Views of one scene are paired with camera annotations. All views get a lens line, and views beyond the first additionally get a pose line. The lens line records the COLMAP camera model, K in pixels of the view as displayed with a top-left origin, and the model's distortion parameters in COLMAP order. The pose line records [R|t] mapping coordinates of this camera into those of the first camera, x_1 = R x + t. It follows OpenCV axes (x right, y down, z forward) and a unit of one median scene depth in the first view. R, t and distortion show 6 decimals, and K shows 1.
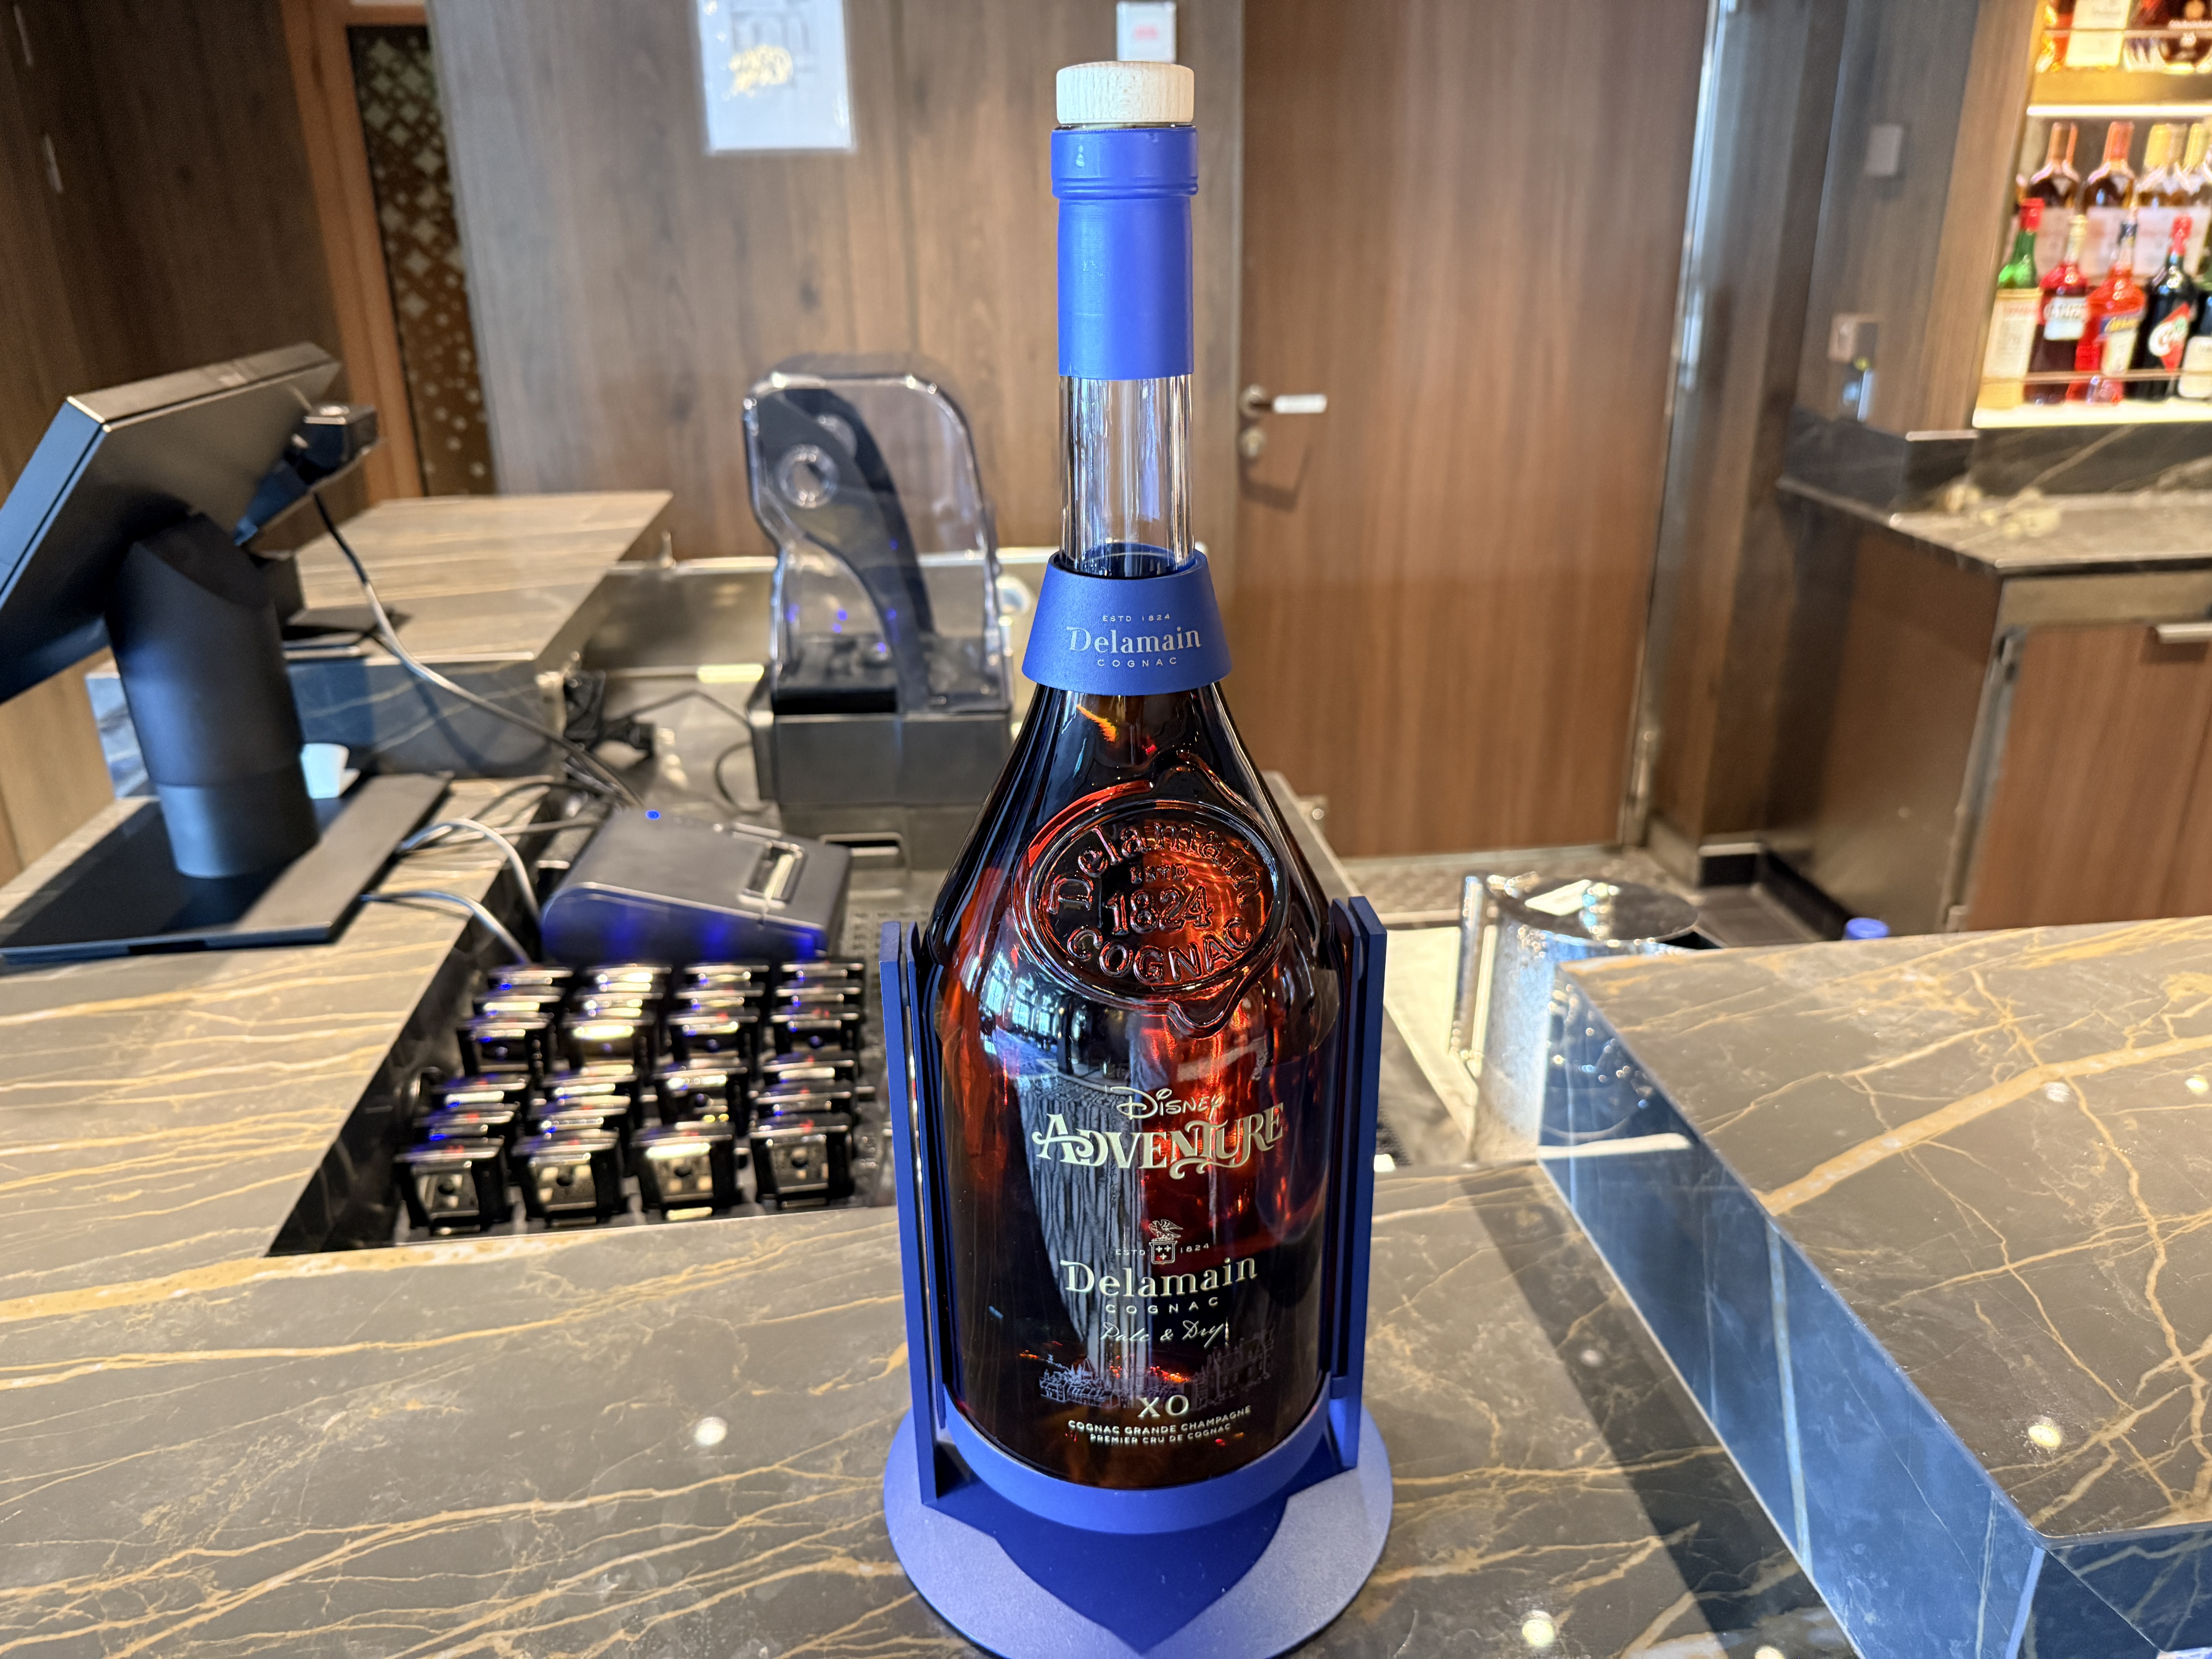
lens RADIAL K [[1555.5, 0, 1106.0], [0, 1555.5, 829.5], [0, 0, 1]] dist [0.157506, -0.354961]
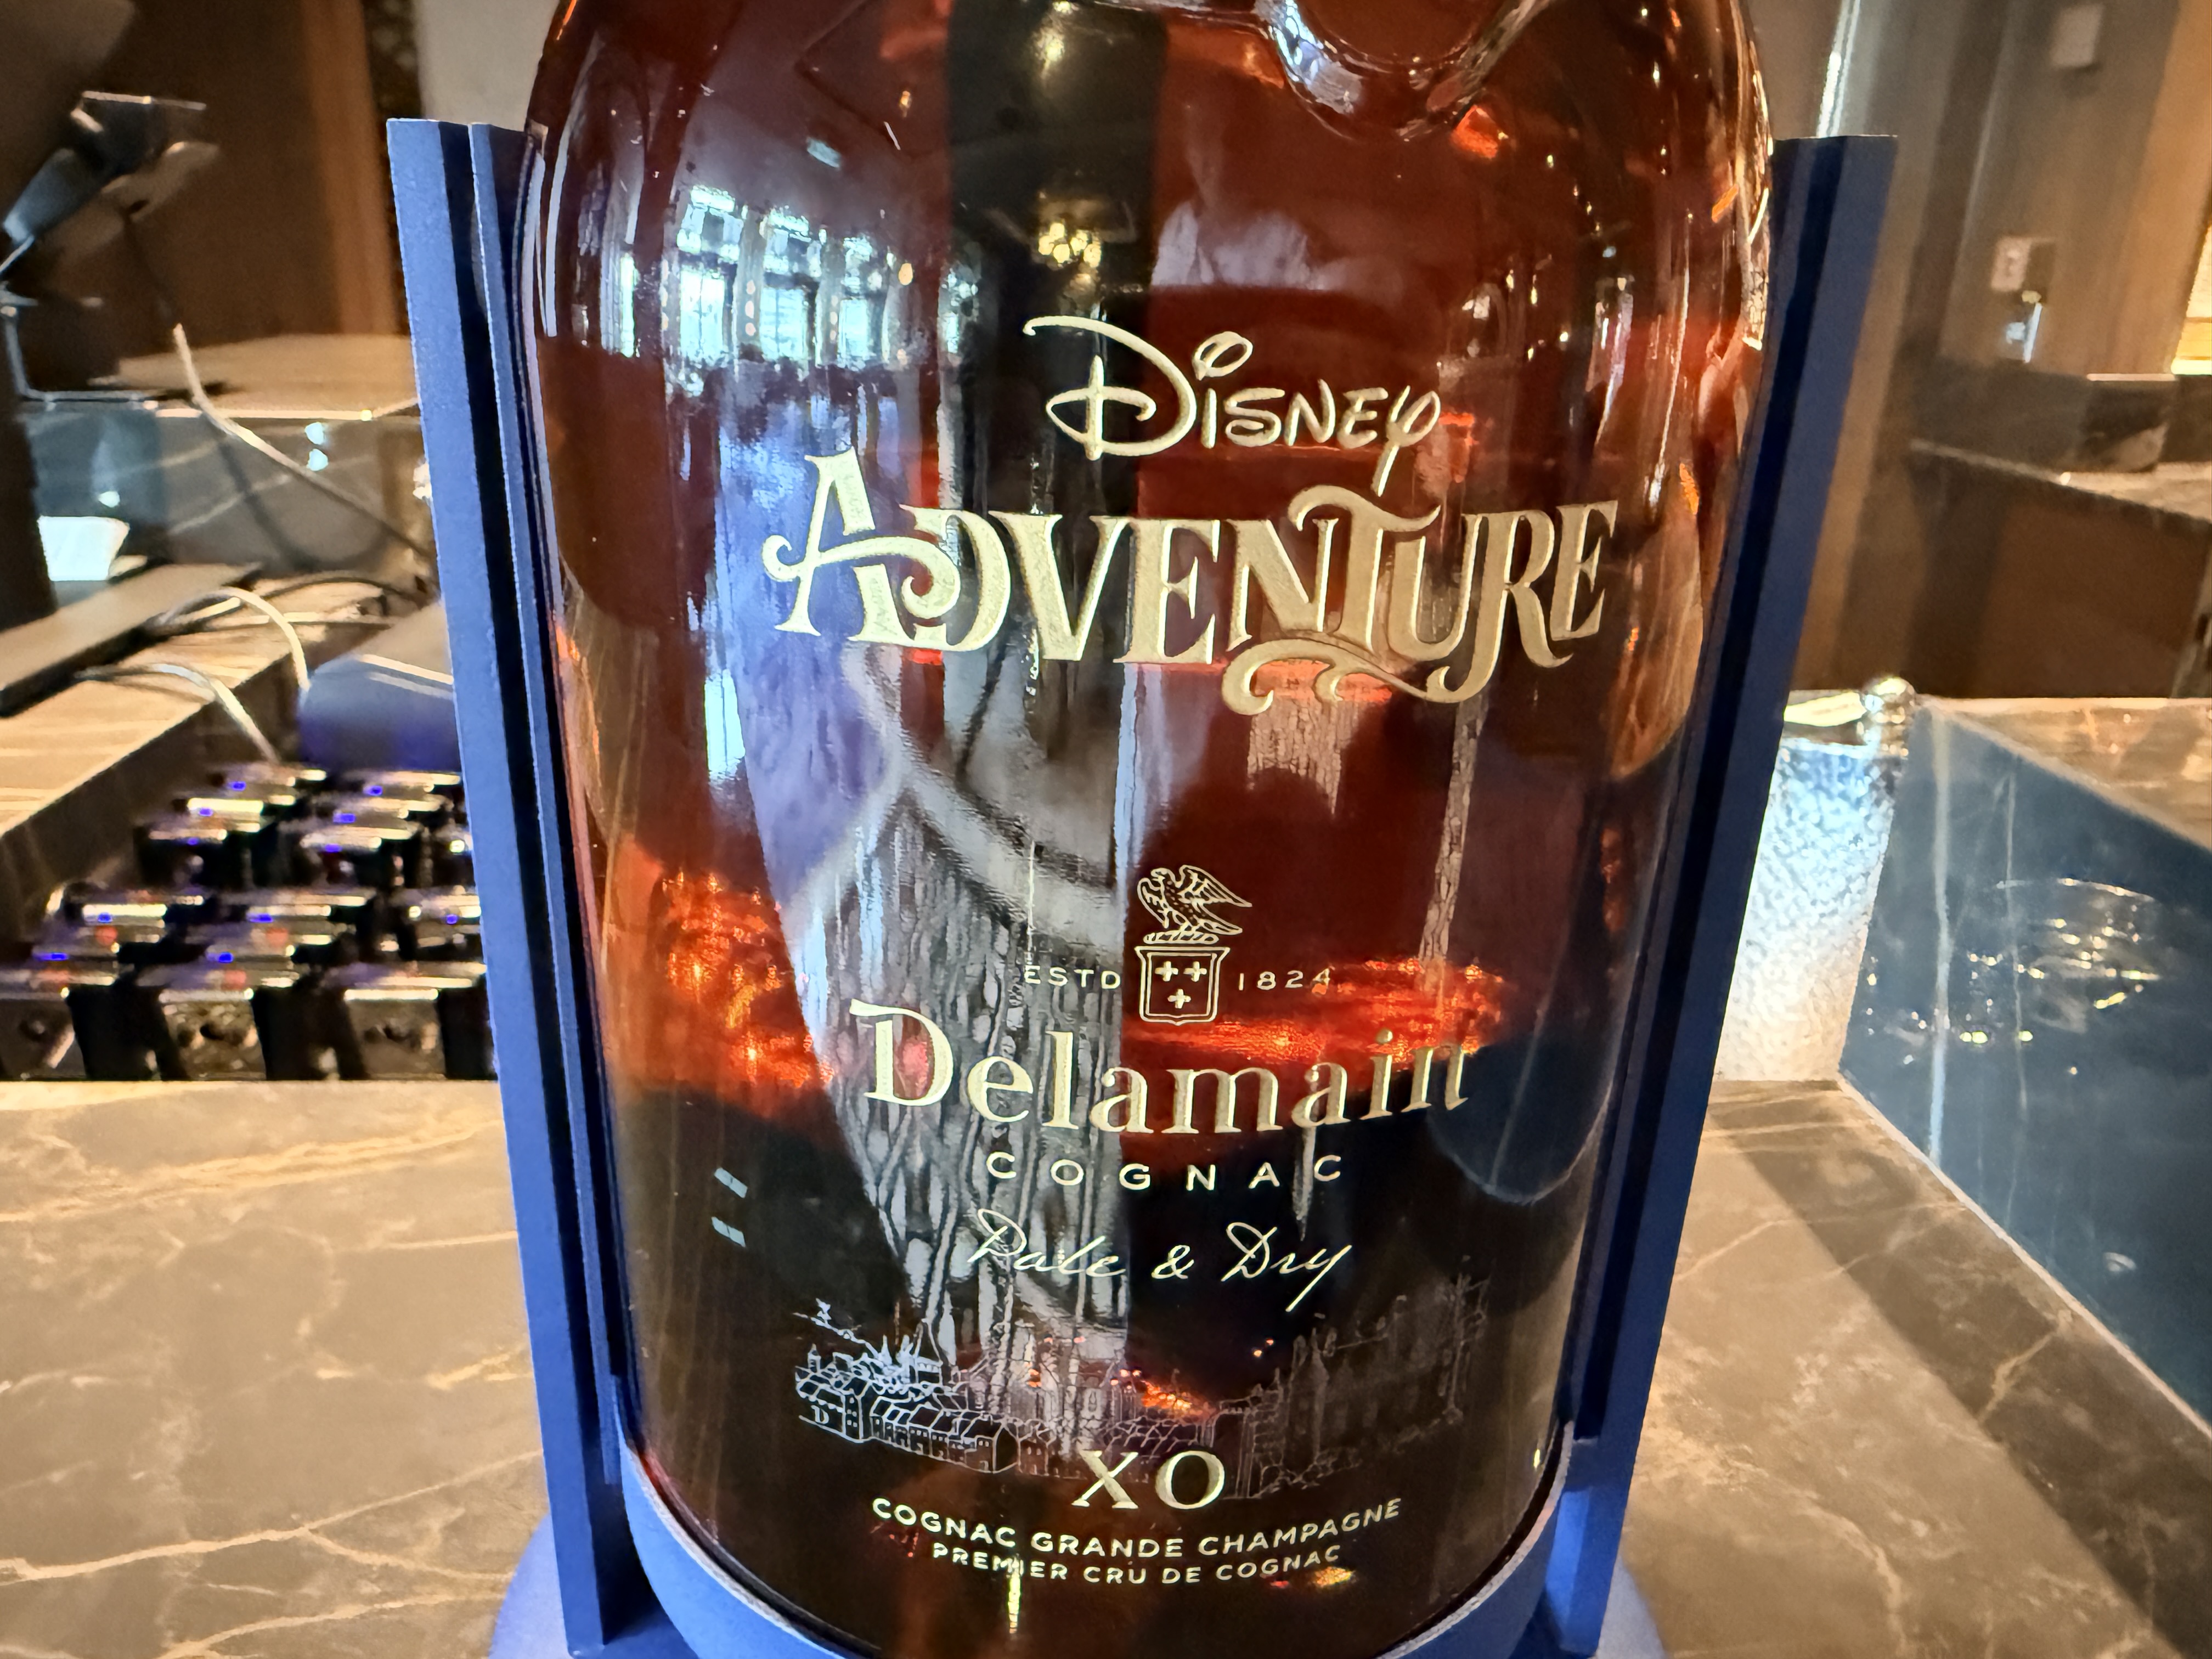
lens RADIAL K [[1614.7, 0, 989.8], [0, 1614.7, 833.7], [0, 0, 1]] dist [0.012666, 0.000266]
pose [[0.995852, 0.055256, -0.072293, 0.015920], [-0.056290, 0.998338, -0.012347, 0.188772], [0.071490, 0.016365, 0.997307, 0.525153]]
